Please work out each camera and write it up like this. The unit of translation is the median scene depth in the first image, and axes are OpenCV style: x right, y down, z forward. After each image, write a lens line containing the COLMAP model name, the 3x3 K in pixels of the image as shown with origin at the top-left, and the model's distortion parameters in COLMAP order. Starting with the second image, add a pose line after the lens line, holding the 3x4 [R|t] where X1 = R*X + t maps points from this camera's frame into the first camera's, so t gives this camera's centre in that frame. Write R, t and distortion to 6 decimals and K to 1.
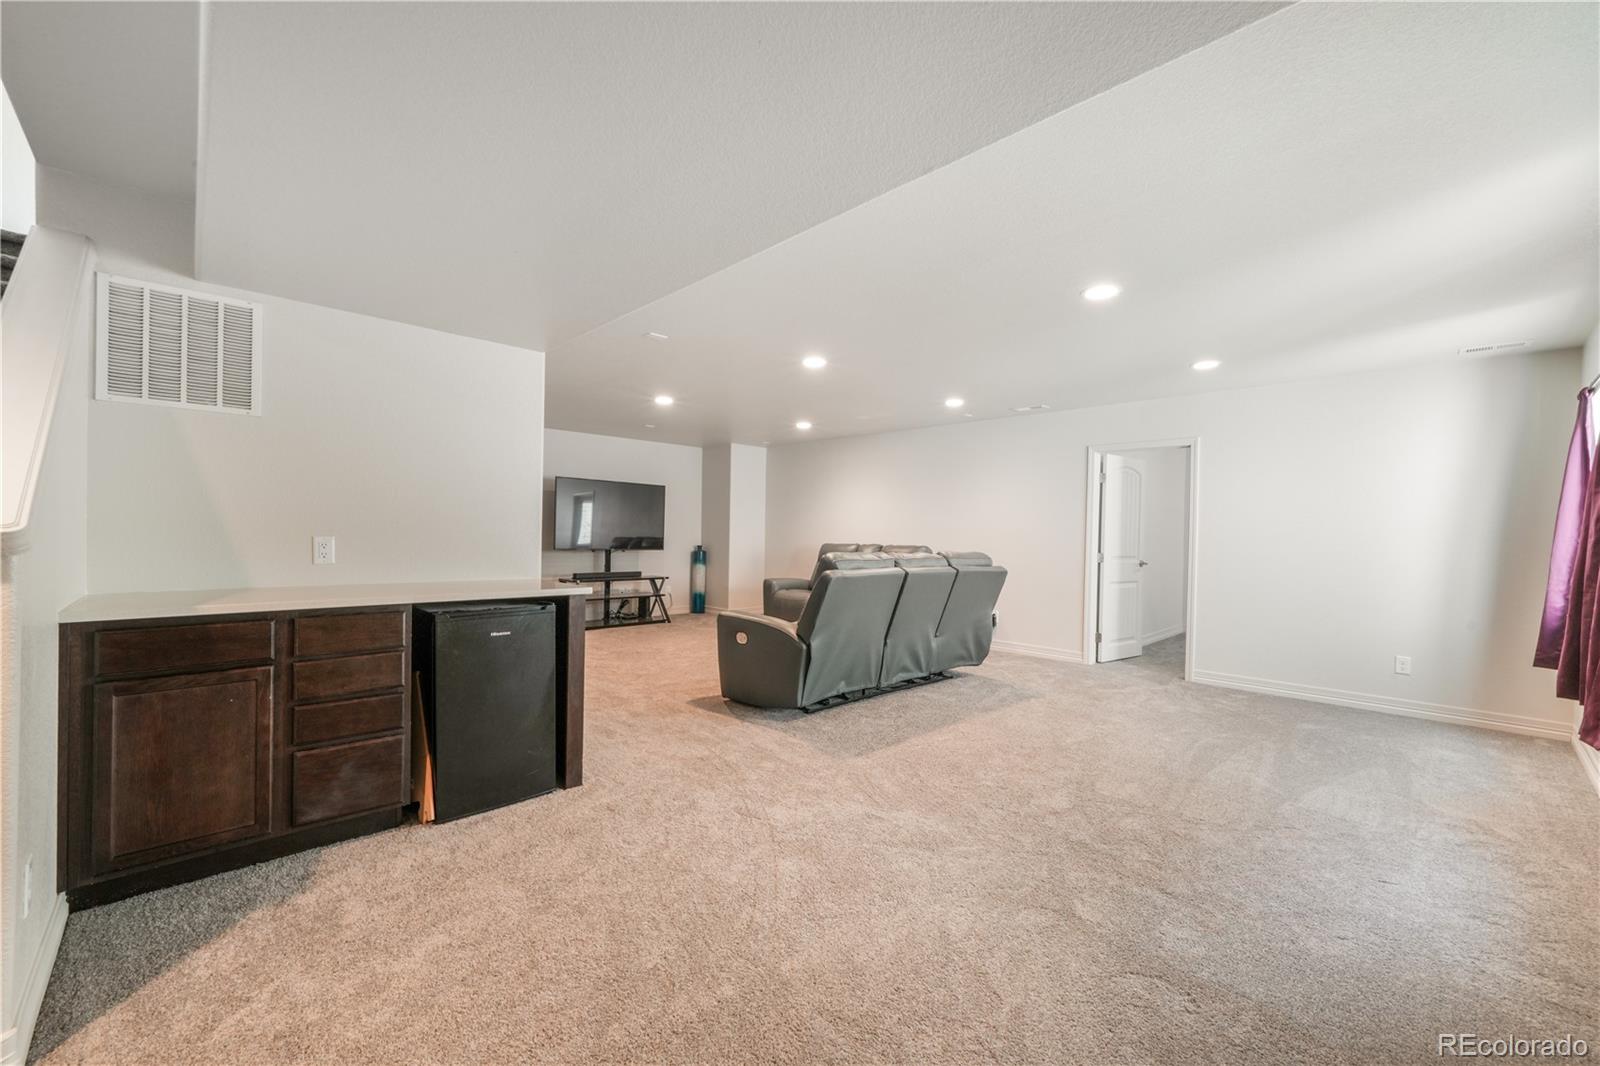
lens RADIAL K [[643.0, 0, 790.5], [0, 643.0, 536.0], [0, 0, 1]] dist [-0.001741, -0.000070]
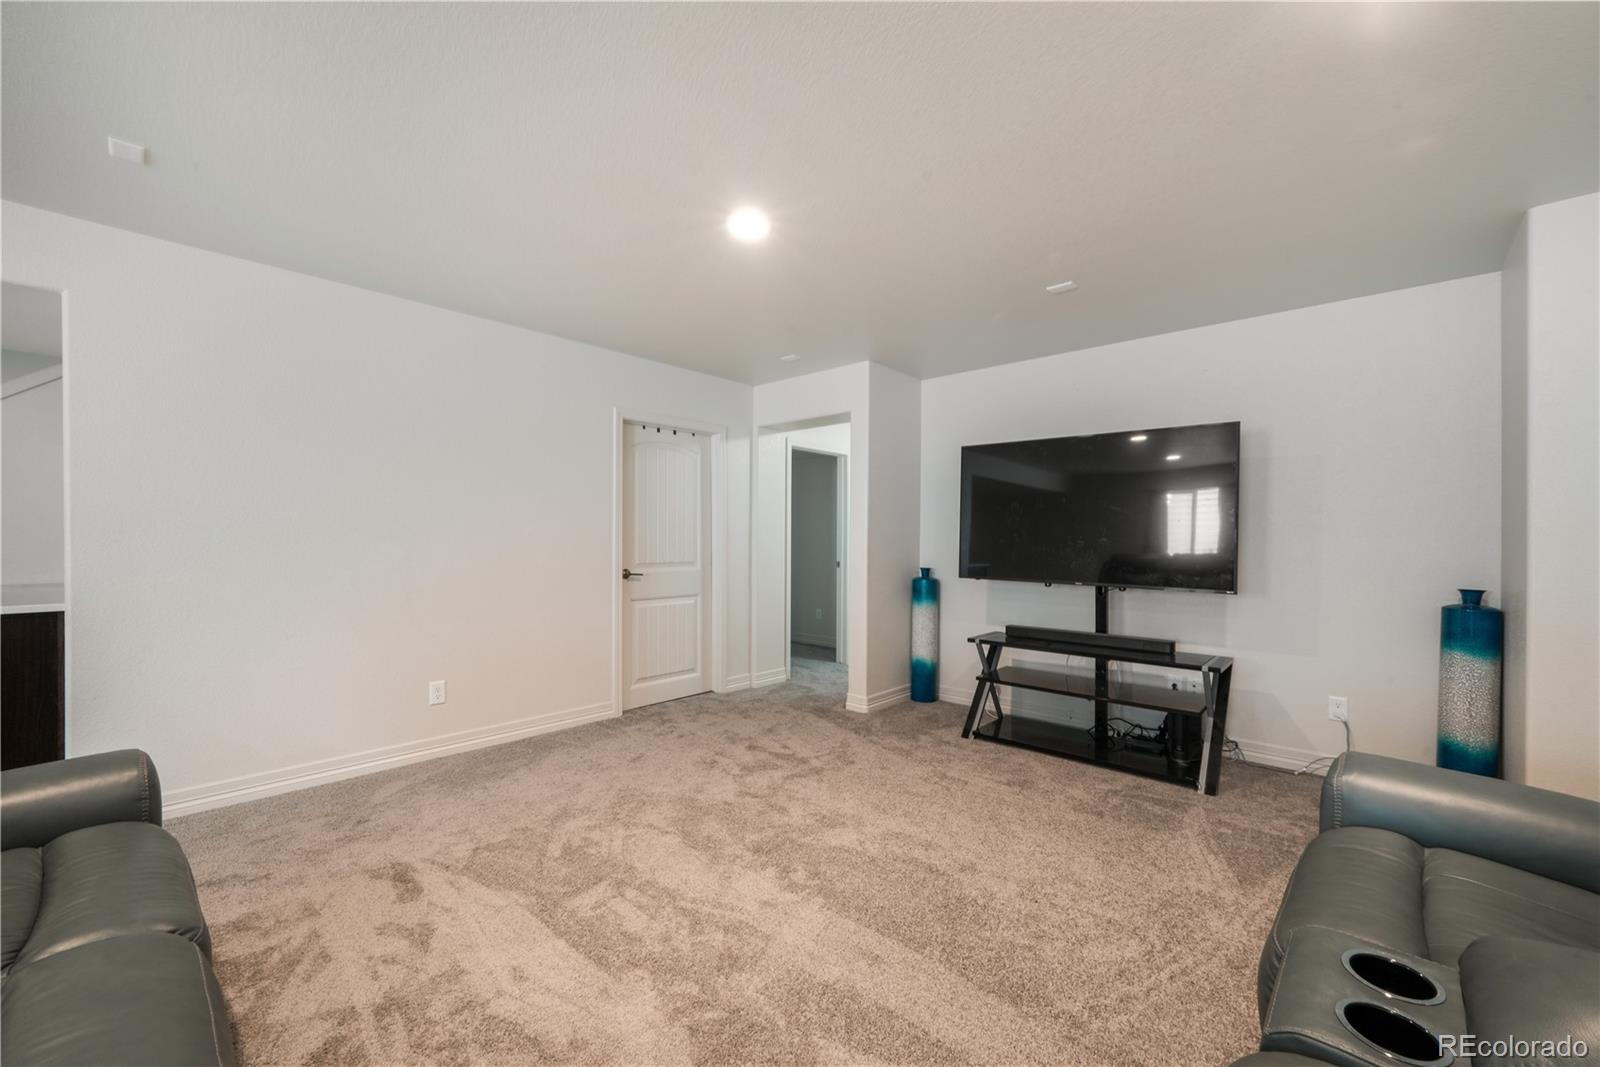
lens RADIAL K [[621.3, 0, 796.0], [0, 621.3, 541.1], [0, 0, 1]] dist [-0.023142, 0.000143]
pose [[0.054941, -0.022115, -0.998245, 0.144943], [-0.009447, 0.999698, -0.022667, 0.002510], [0.998445, 0.010676, 0.054716, 0.760397]]
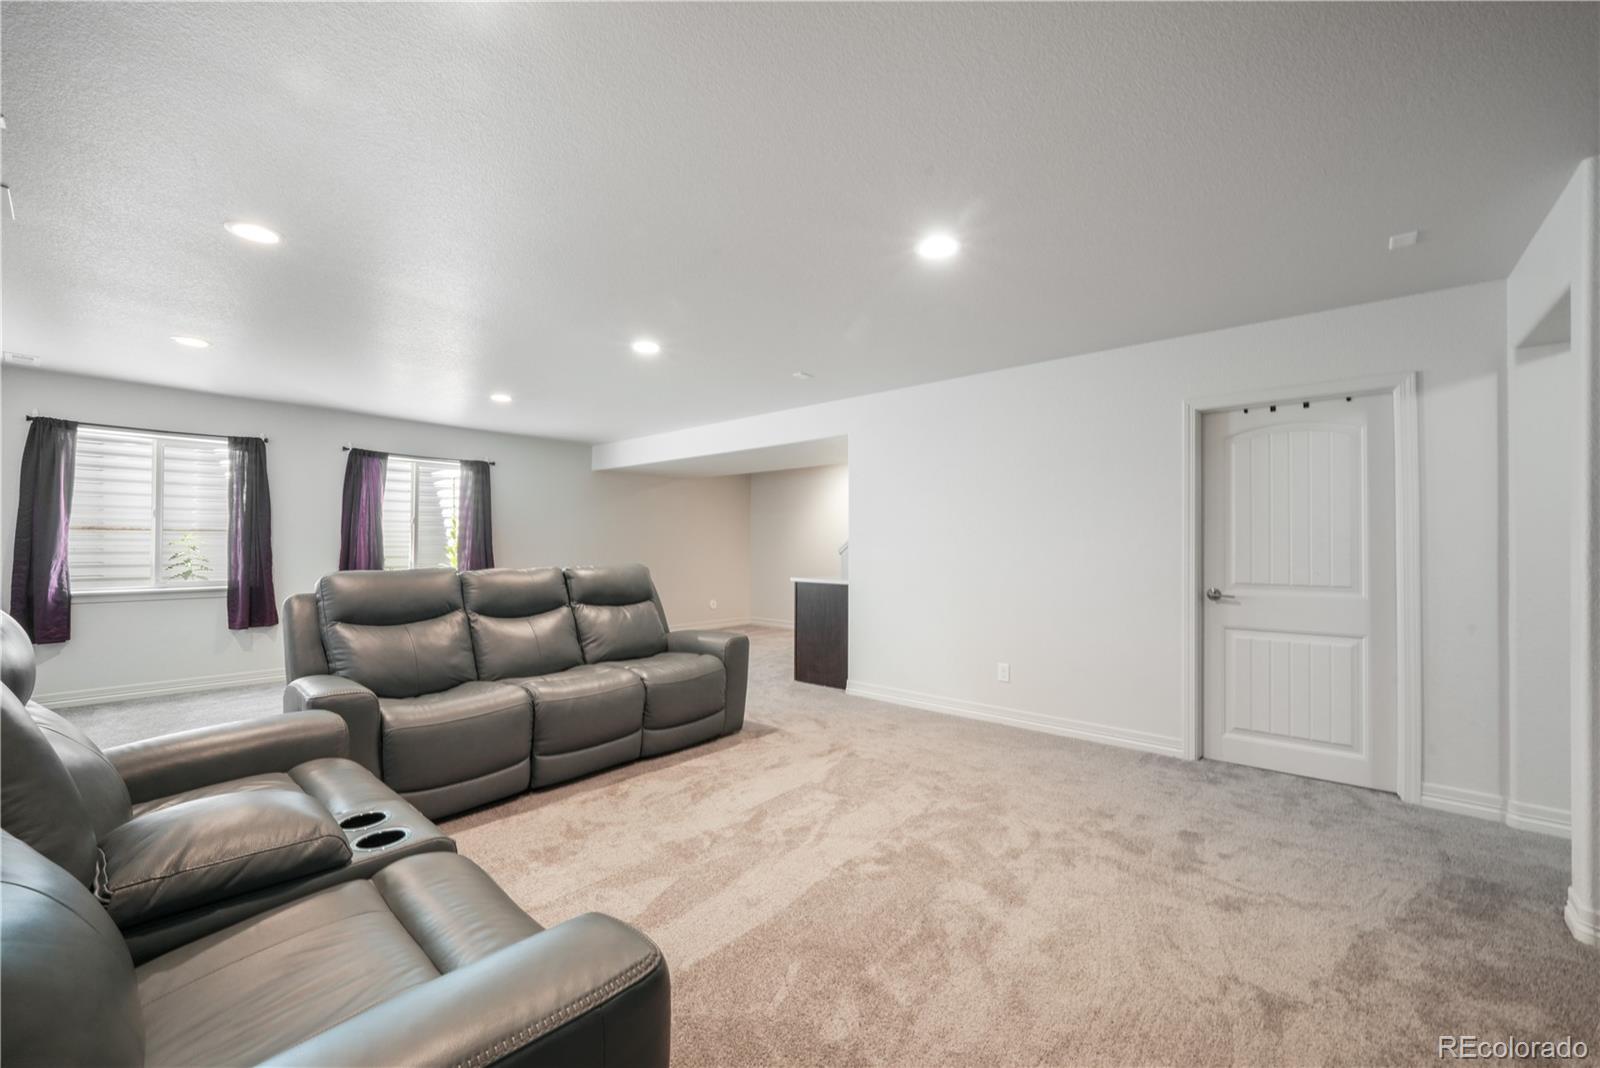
lens RADIAL K [[621.3, 0, 796.0], [0, 621.3, 541.6], [0, 0, 1]] dist [-0.023142, 0.000143]
pose [[-0.996145, -0.033873, -0.080919, -0.055740], [-0.033245, 0.999406, -0.009095, -0.003472], [0.081179, -0.006370, -0.996679, 1.046852]]
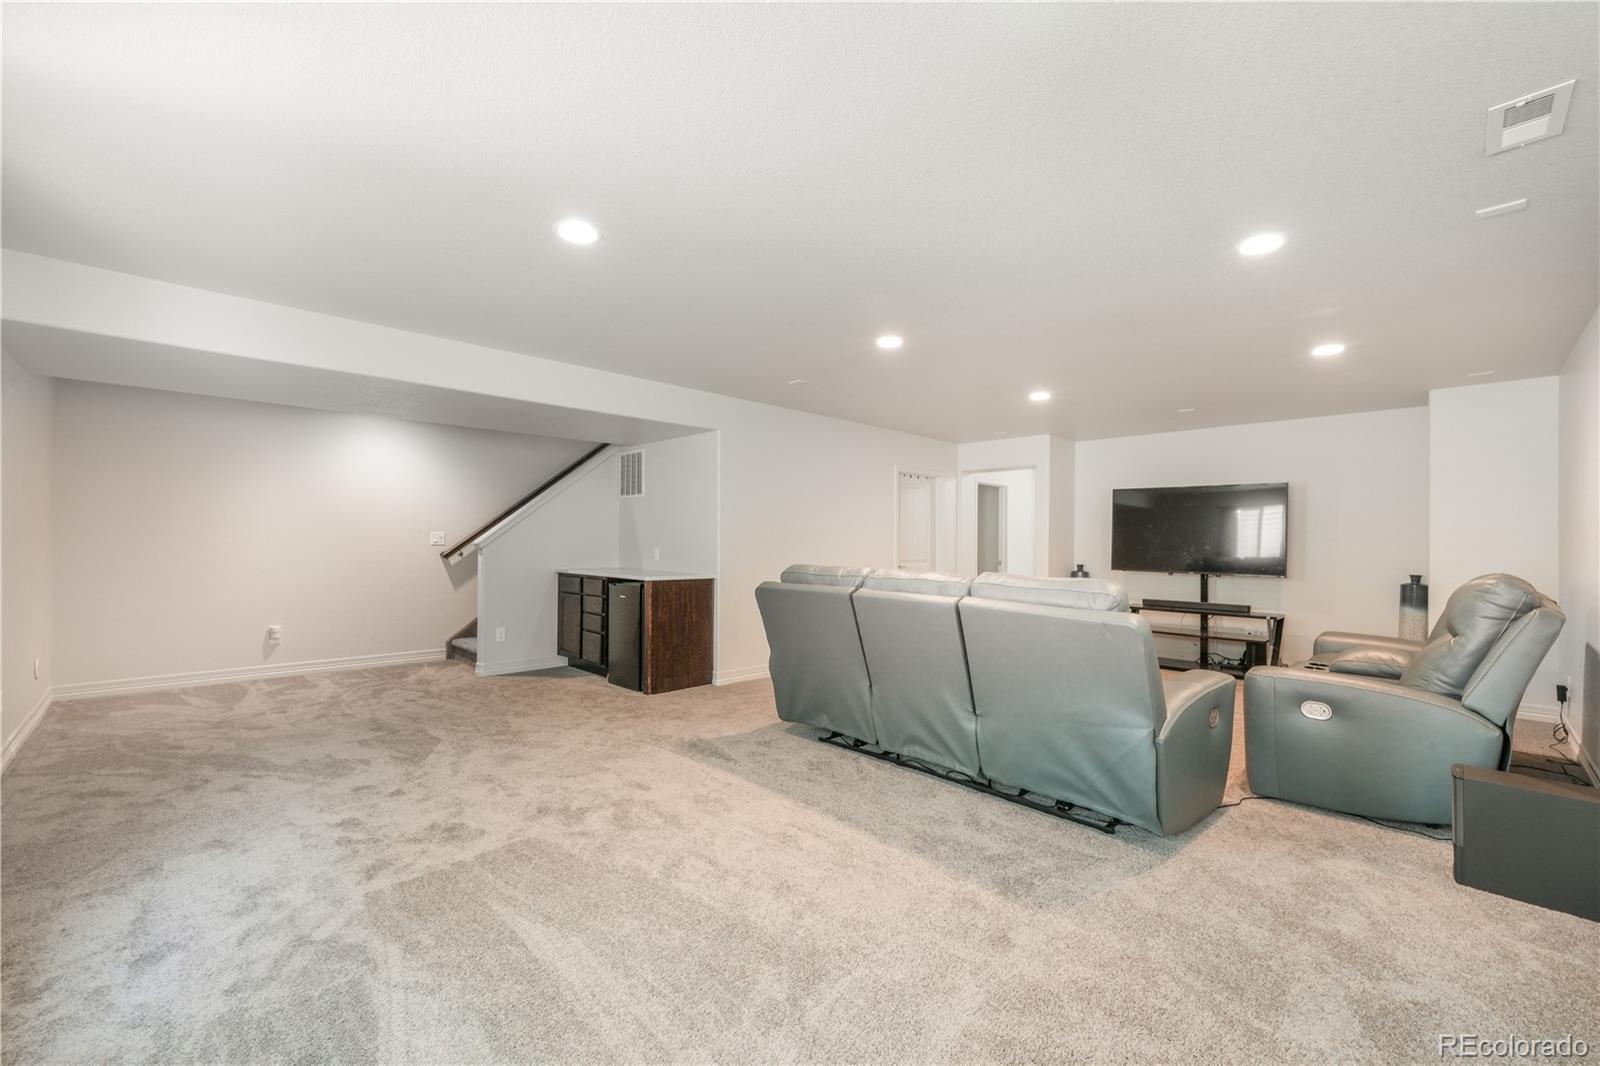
lens RADIAL K [[643.0, 0, 790.5], [0, 643.0, 536.0], [0, 0, 1]] dist [-0.001741, -0.000070]
pose [[-0.001380, -0.033350, -0.999443, 0.496363], [-0.016909, 0.999302, -0.033322, 0.010358], [0.999856, 0.016854, -0.001943, 0.502979]]
